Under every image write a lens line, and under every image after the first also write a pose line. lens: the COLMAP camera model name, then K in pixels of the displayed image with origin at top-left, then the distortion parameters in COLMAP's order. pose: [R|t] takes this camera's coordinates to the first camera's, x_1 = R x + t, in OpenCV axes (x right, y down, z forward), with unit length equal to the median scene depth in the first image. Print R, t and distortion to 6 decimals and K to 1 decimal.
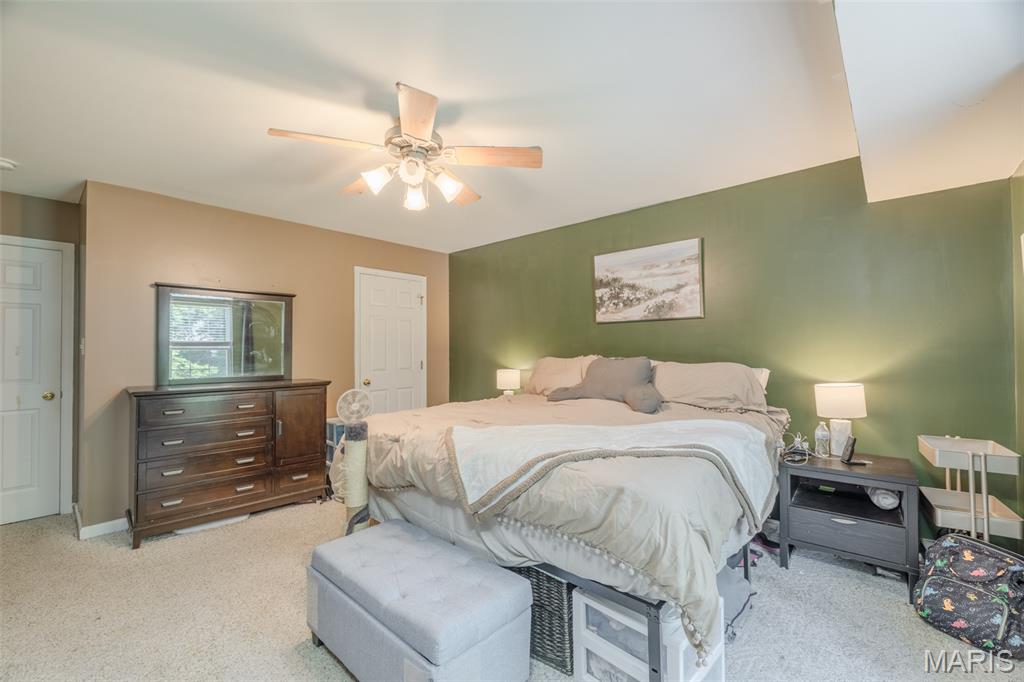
lens RADIAL K [[425.4, 0, 507.5], [0, 425.4, 341.9], [0, 0, 1]] dist [-0.000893, -0.000601]
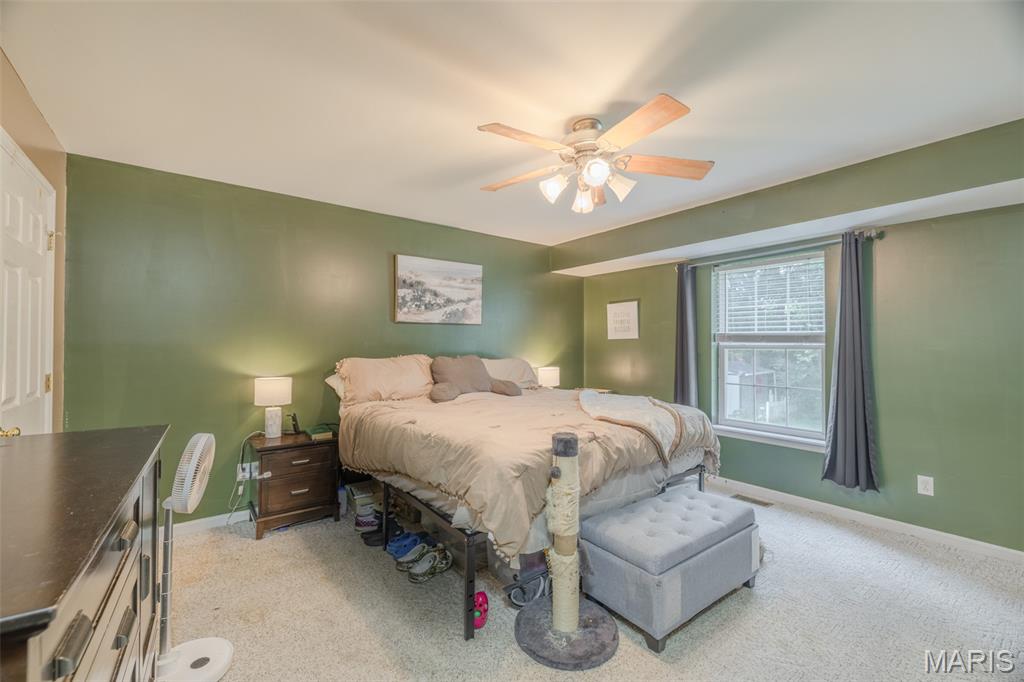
lens RADIAL K [[425.4, 0, 507.5], [0, 425.4, 341.9], [0, 0, 1]] dist [-0.000893, -0.000601]
pose [[0.184355, 0.015425, 0.982739, -0.755893], [-0.017334, 0.999772, -0.012441, 0.009827], [-0.982707, -0.014741, 0.184580, 0.596285]]
